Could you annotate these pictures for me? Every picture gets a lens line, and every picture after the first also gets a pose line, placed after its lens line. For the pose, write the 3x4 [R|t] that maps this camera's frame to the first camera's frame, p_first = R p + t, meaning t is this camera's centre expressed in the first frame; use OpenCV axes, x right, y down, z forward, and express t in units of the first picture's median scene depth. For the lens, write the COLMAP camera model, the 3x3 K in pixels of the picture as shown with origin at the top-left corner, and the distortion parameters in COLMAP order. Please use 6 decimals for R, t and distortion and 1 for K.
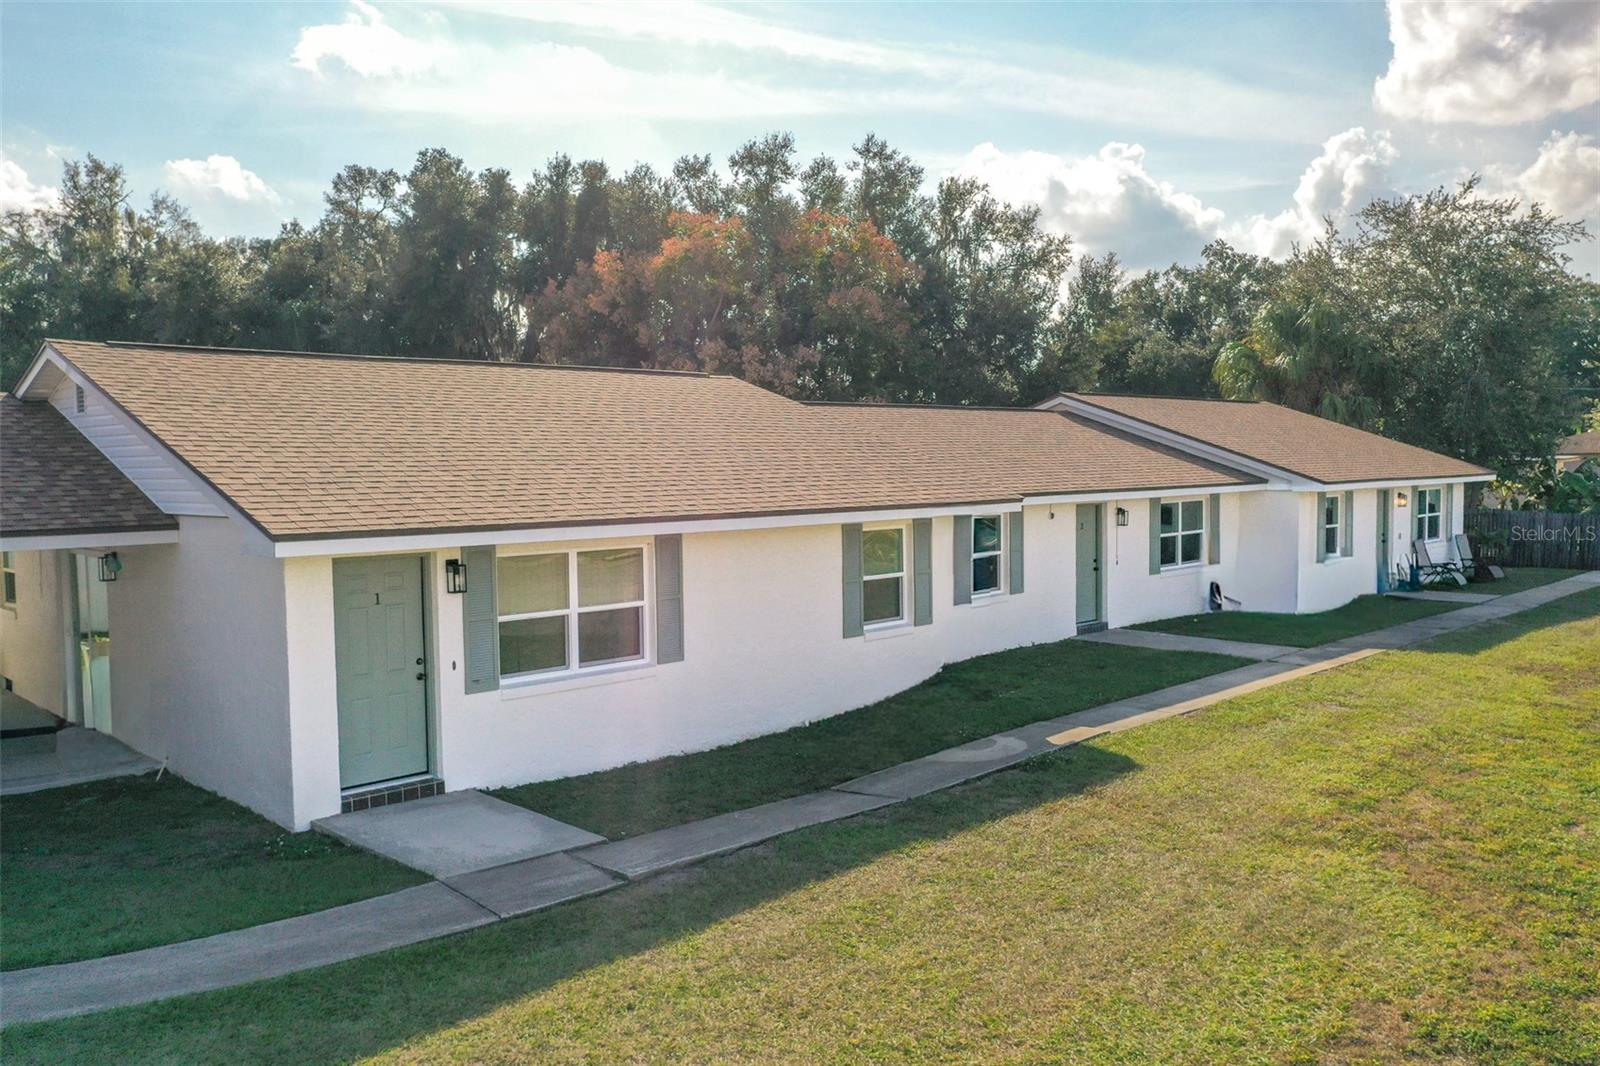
lens RADIAL K [[1268.3, 0, 802.5], [0, 1268.3, 531.0], [0, 0, 1]] dist [0.003980, 0.003820]
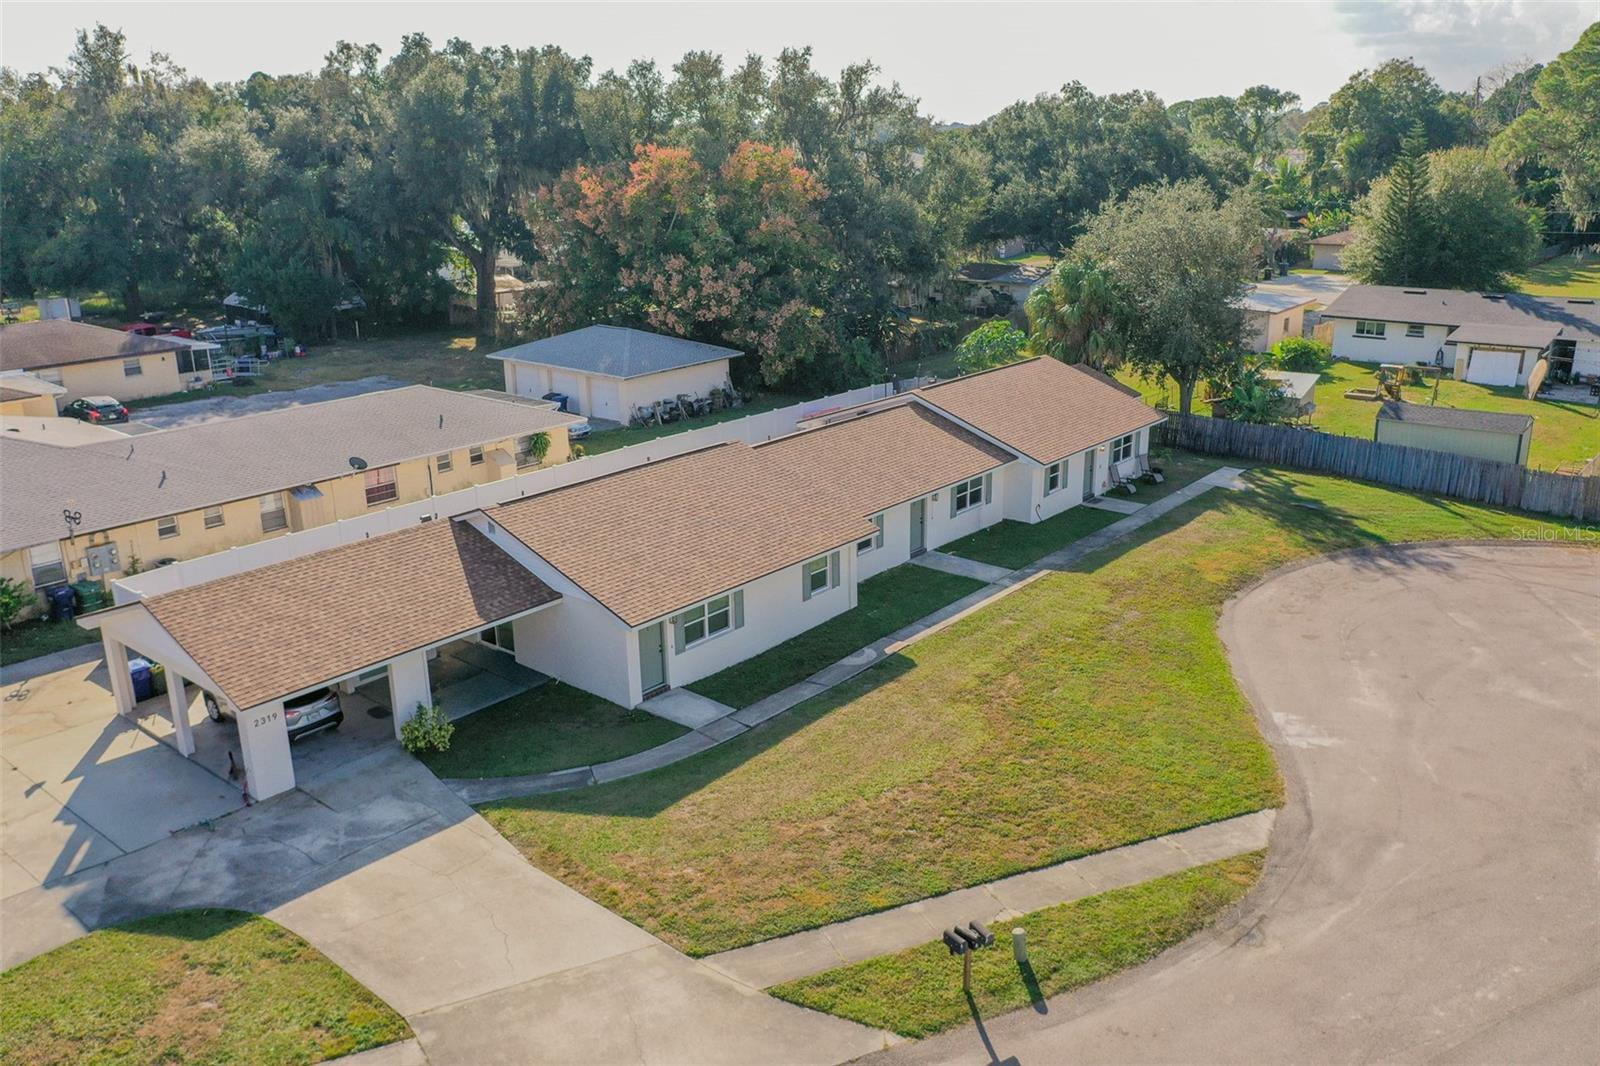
lens RADIAL K [[1268.3, 0, 802.5], [0, 1268.3, 531.0], [0, 0, 1]] dist [0.003980, 0.003820]
pose [[0.996830, -0.026915, 0.074865, -0.138593], [0.007736, 0.969366, 0.245498, -0.607549], [-0.079179, -0.244141, 0.966502, -1.227781]]
